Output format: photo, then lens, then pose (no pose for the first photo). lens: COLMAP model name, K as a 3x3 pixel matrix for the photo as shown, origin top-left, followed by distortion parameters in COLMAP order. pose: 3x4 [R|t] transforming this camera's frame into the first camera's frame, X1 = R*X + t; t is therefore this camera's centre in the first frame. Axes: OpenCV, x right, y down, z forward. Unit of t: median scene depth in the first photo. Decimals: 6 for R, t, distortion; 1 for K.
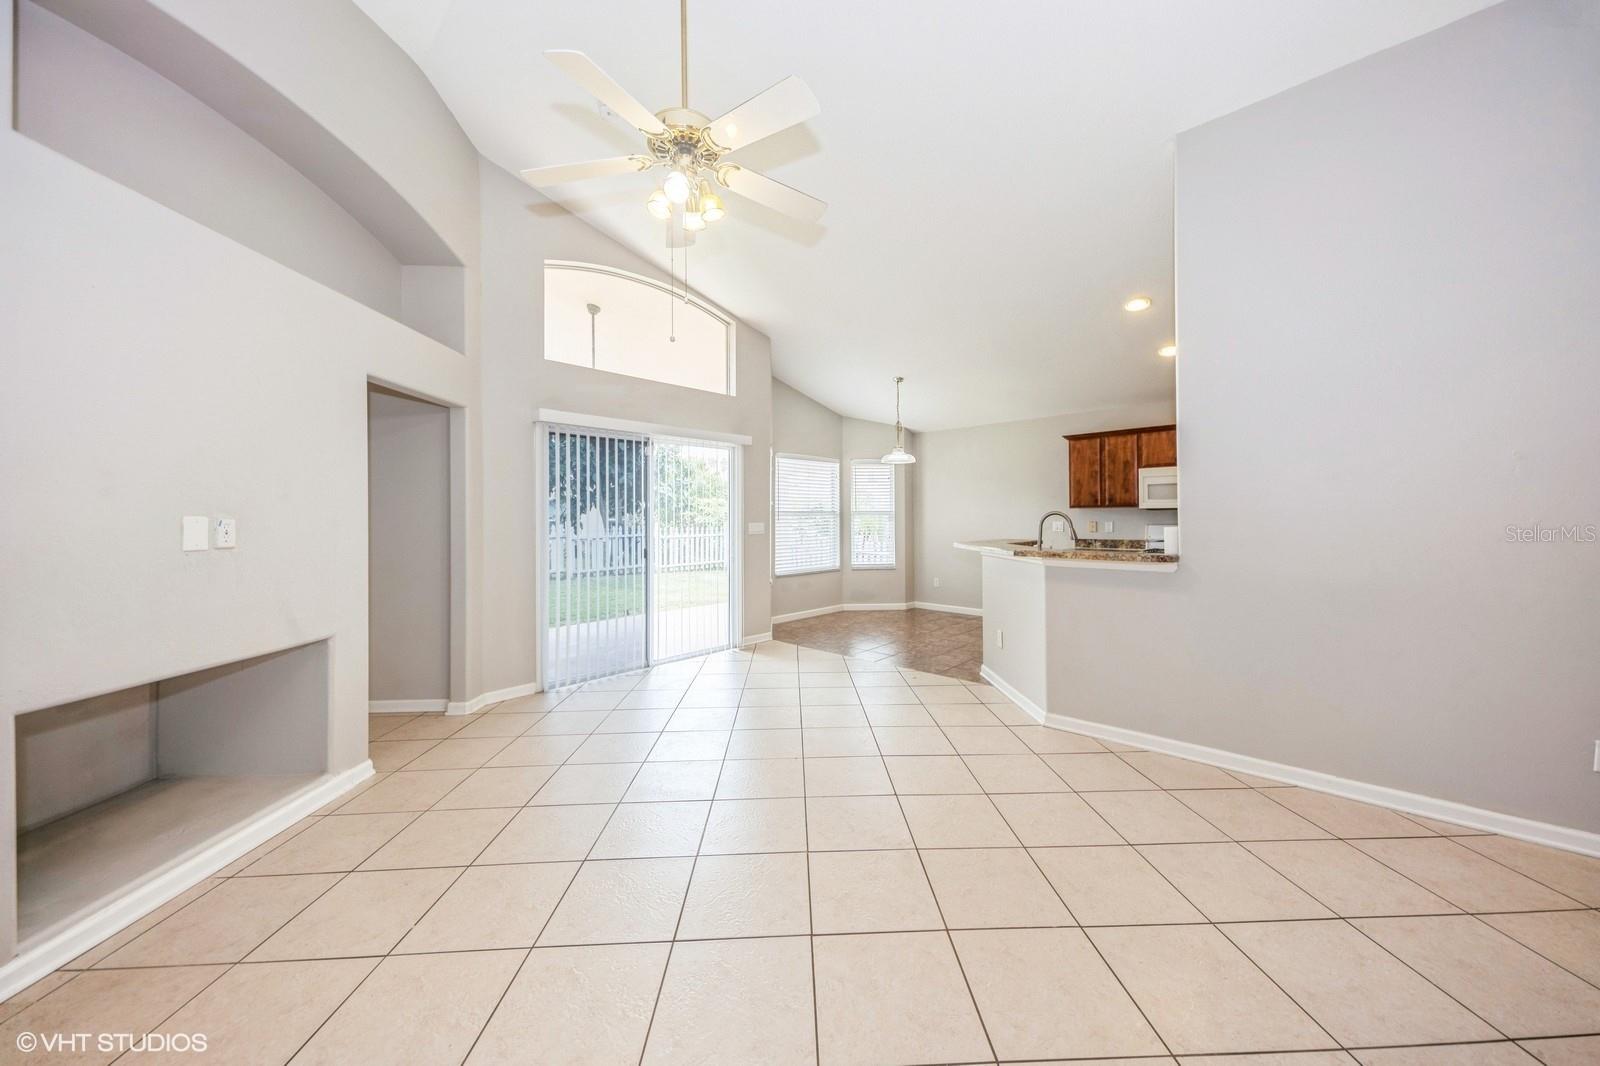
lens RADIAL K [[561.8, 0, 807.0], [0, 561.8, 516.2], [0, 0, 1]] dist [0.000019, -0.000248]
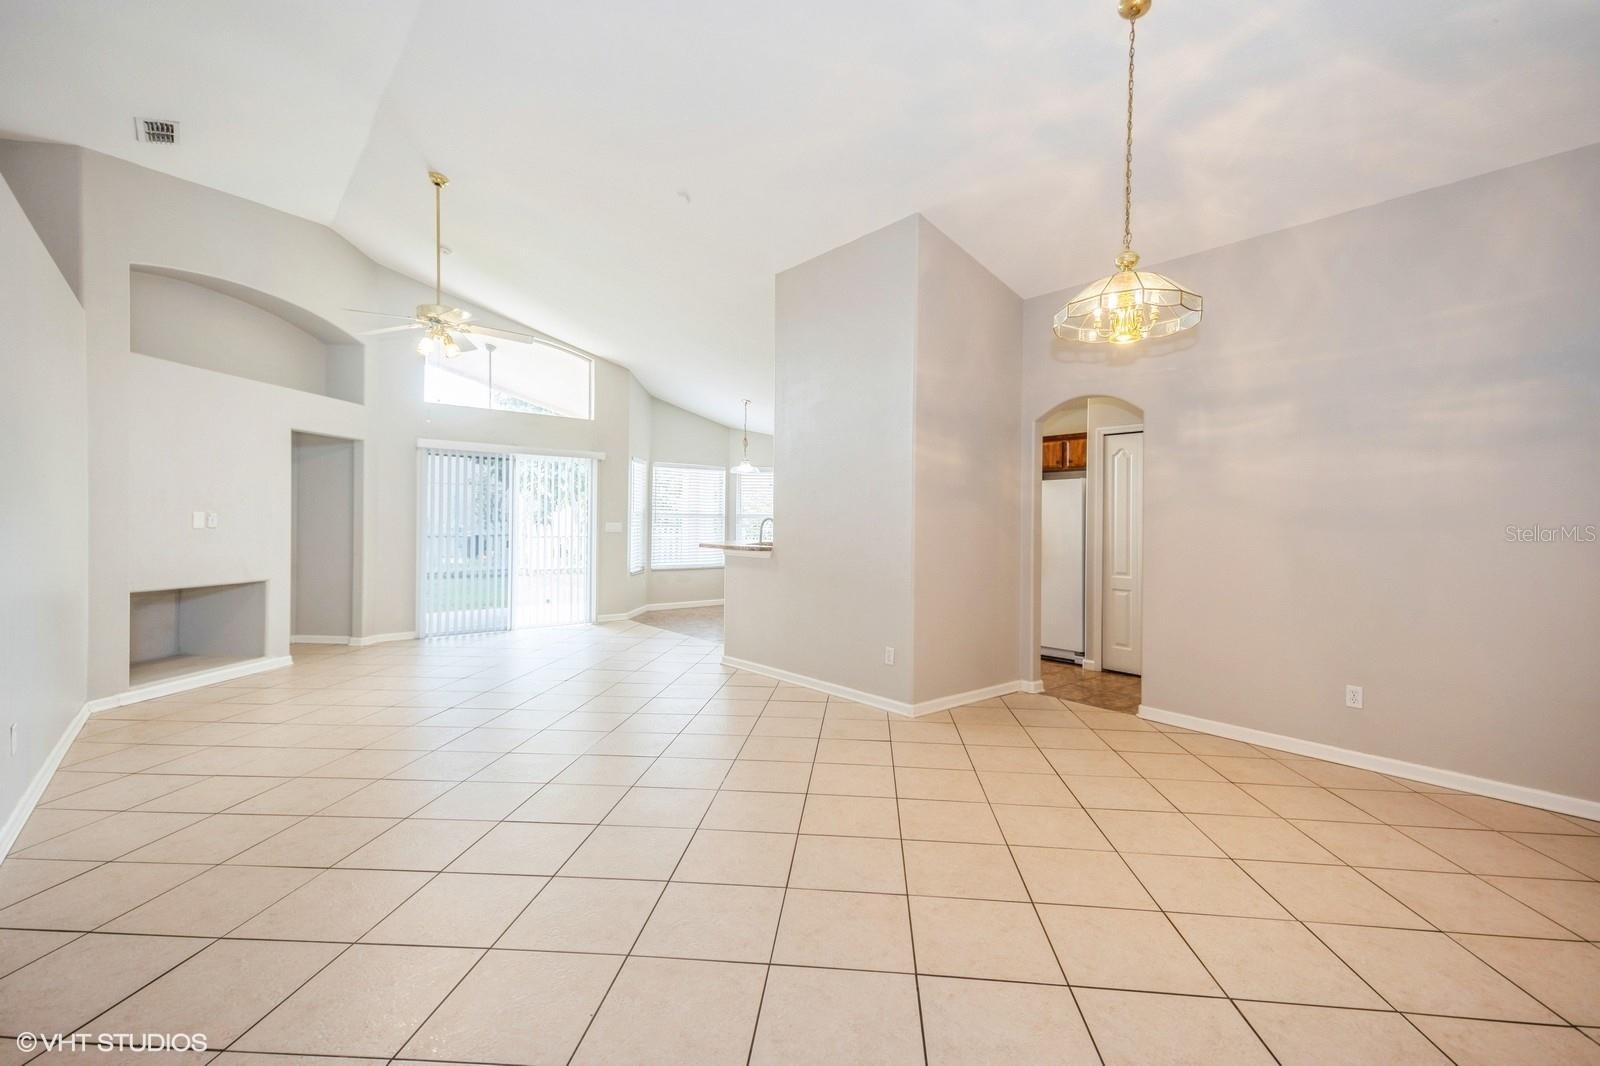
lens RADIAL K [[685.3, 0, 803.4], [0, 685.3, 521.1], [0, 0, 1]] dist [-0.000589, 0.000219]
pose [[0.993681, 0.017319, -0.110893, 0.724452], [-0.016925, 0.999847, 0.004501, -0.007713], [0.110954, -0.002596, 0.993822, -0.650912]]
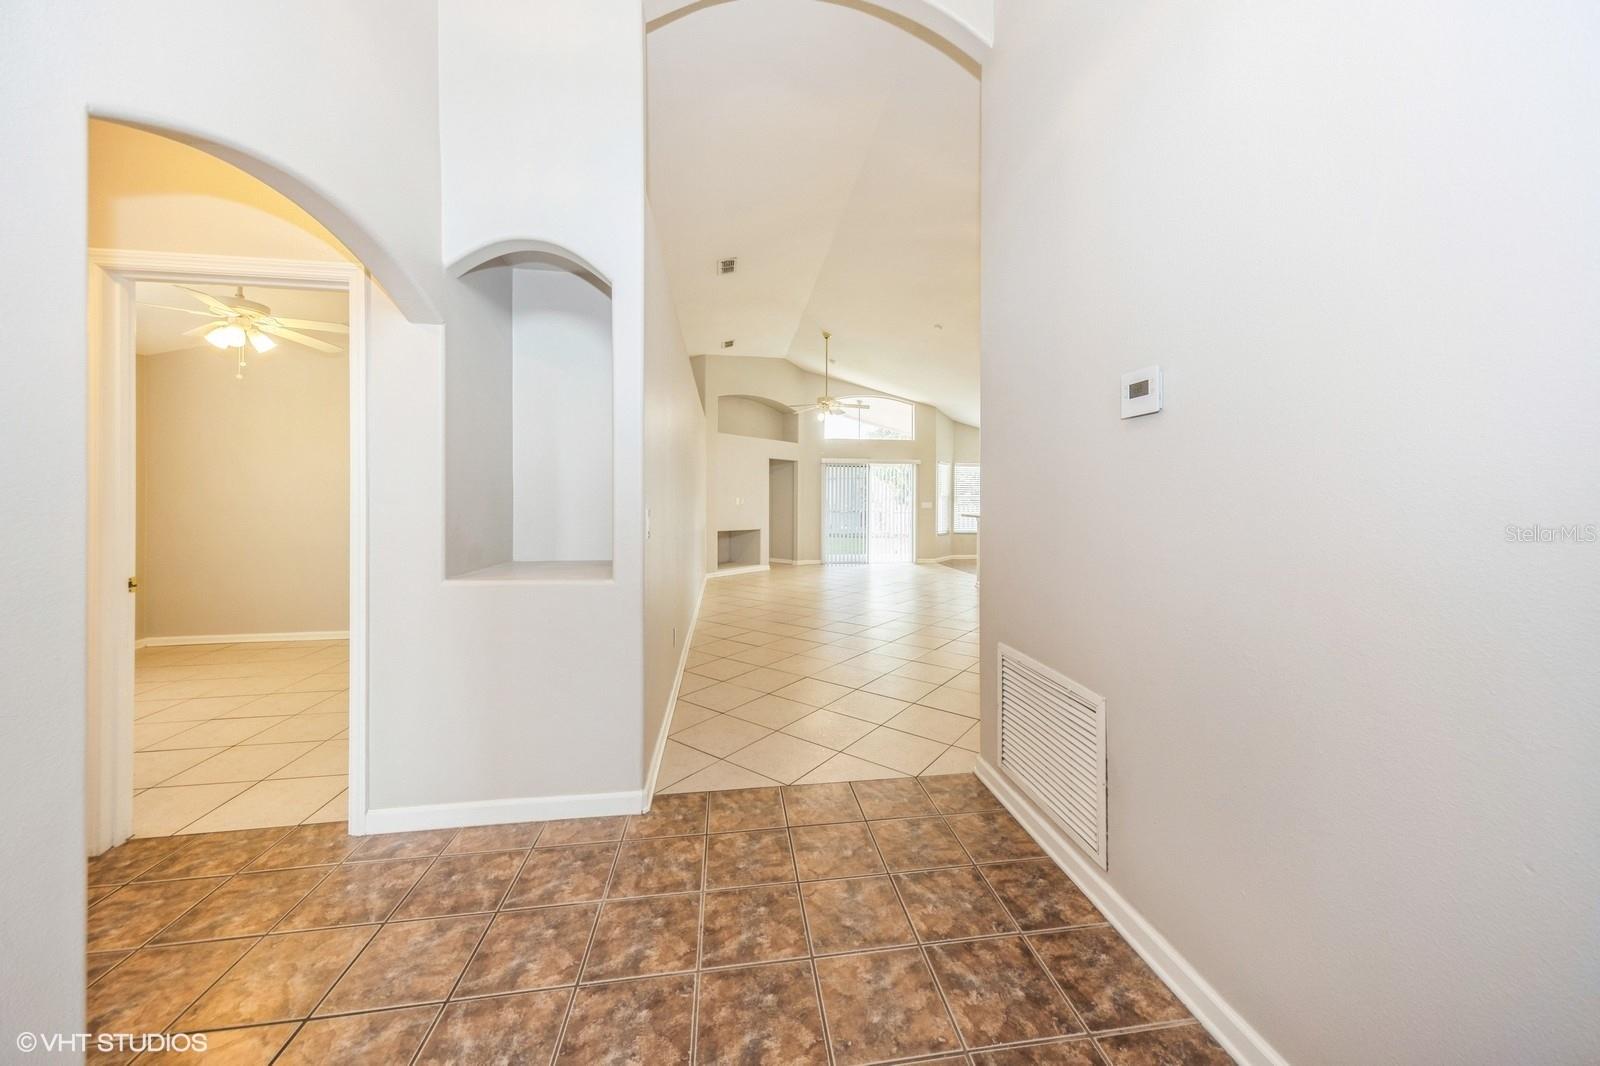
lens RADIAL K [[561.8, 0, 807.0], [0, 561.8, 516.2], [0, 0, 1]] dist [0.000019, -0.000248]
pose [[0.797958, 0.027071, -0.602105, 1.146622], [-0.008201, 0.999386, 0.034065, -0.004926], [0.602658, -0.022244, 0.797690, -1.252224]]
